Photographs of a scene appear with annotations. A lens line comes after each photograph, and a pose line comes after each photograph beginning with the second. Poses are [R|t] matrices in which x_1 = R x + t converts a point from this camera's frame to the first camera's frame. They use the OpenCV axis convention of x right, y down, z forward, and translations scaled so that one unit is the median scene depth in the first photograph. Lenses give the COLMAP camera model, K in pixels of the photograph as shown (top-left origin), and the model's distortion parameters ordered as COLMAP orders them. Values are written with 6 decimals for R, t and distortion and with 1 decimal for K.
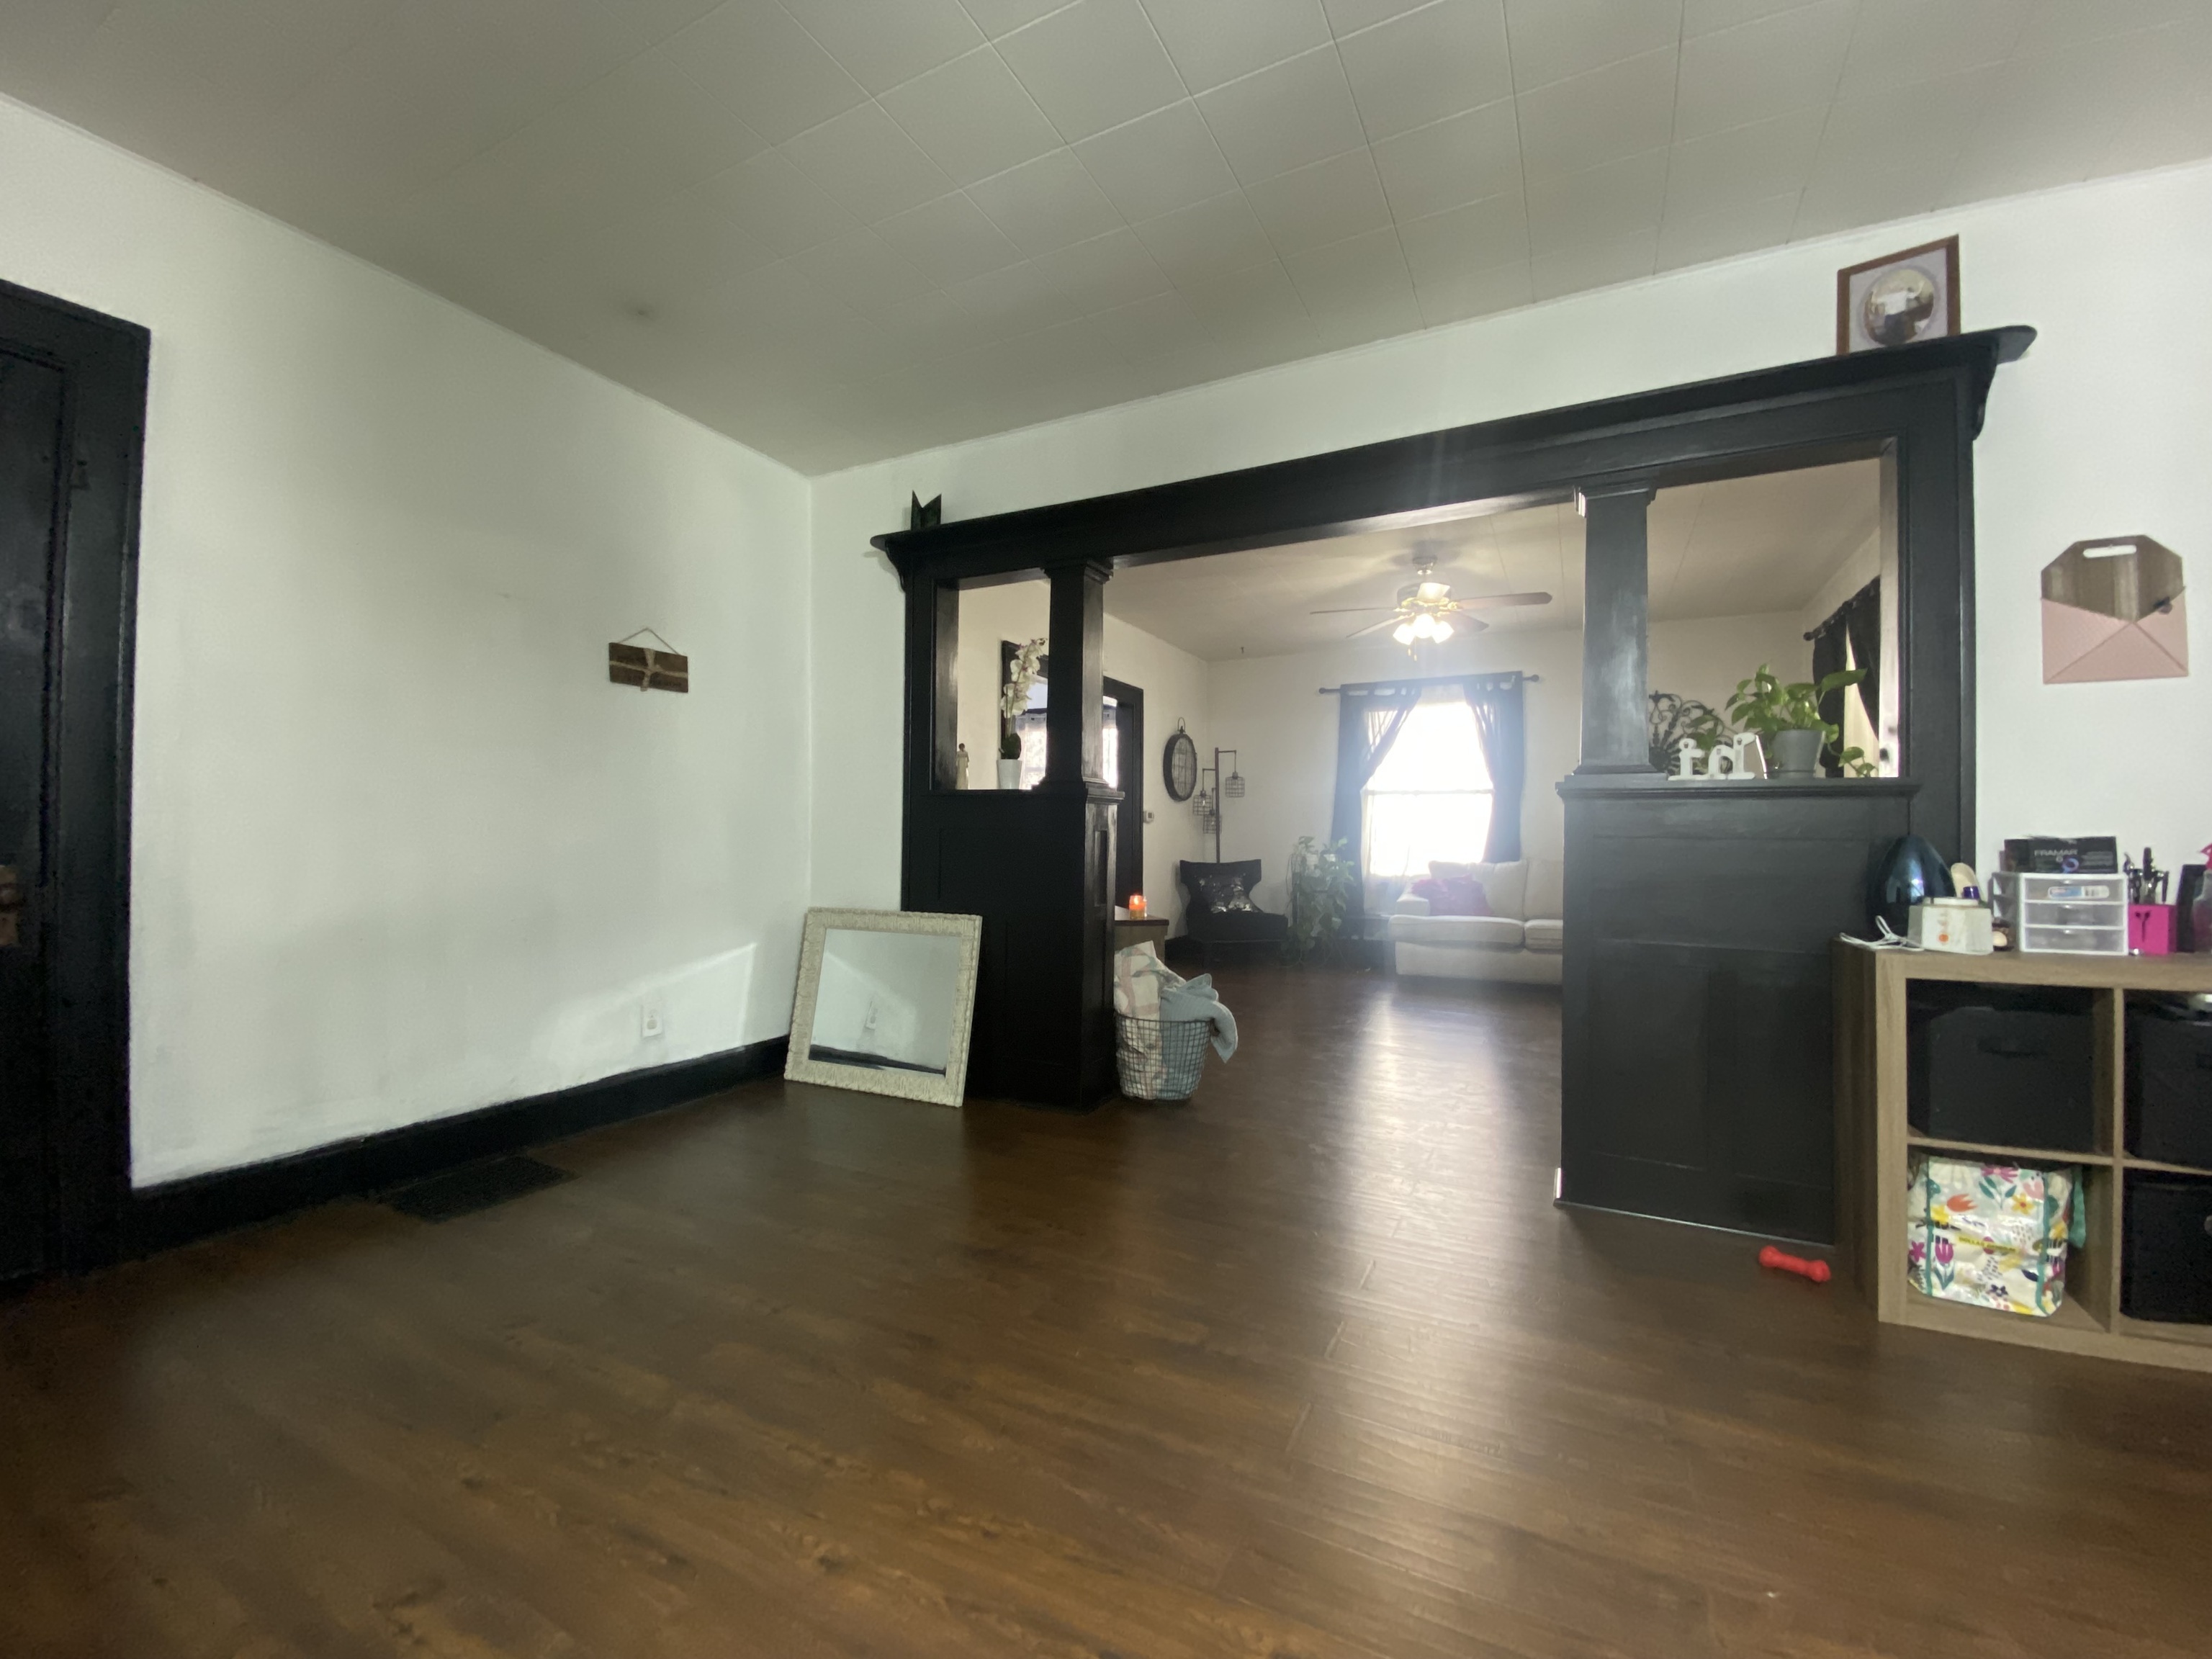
lens RADIAL K [[908.8, 0, 1113.1], [0, 908.8, 819.4], [0, 0, 1]] dist [-0.002582, -0.000811]
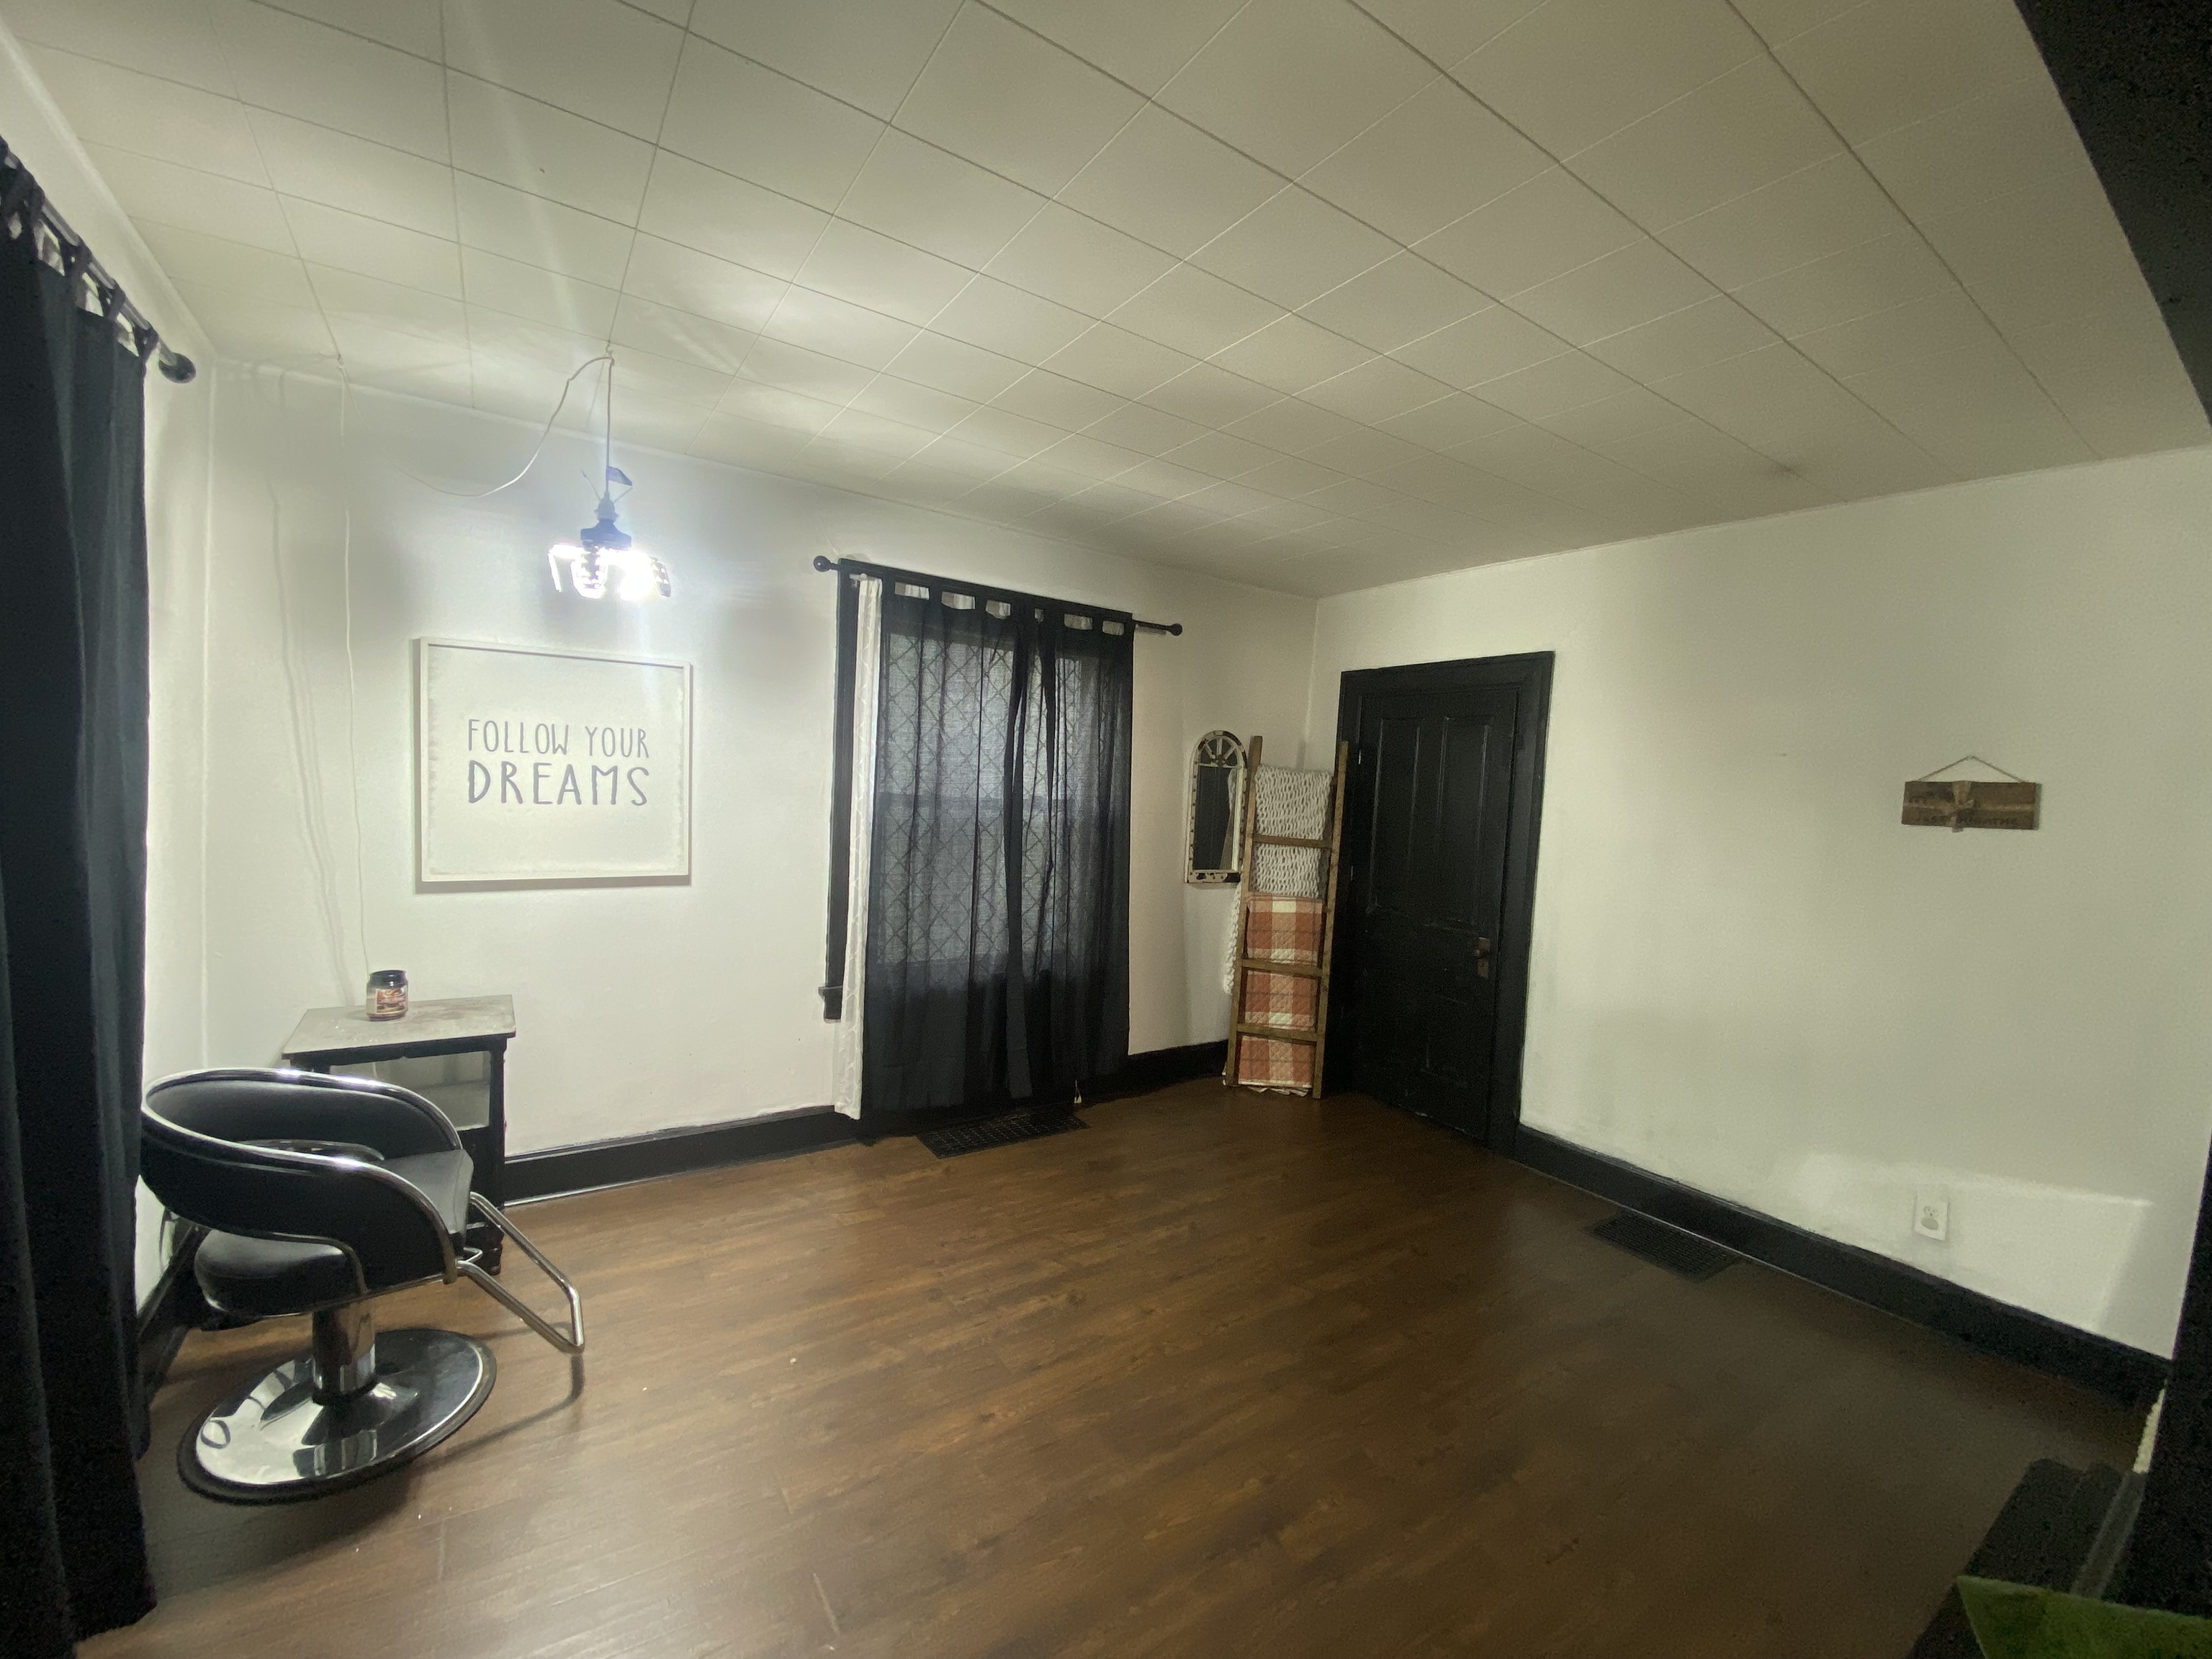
lens RADIAL K [[908.8, 0, 1107.4], [0, 908.8, 841.8], [0, 0, 1]] dist [-0.002582, -0.000811]
pose [[-0.478932, 0.024543, -0.877509, 0.606776], [-0.042053, 0.997820, 0.050859, -0.144451], [0.876844, 0.061260, -0.476856, 0.724234]]
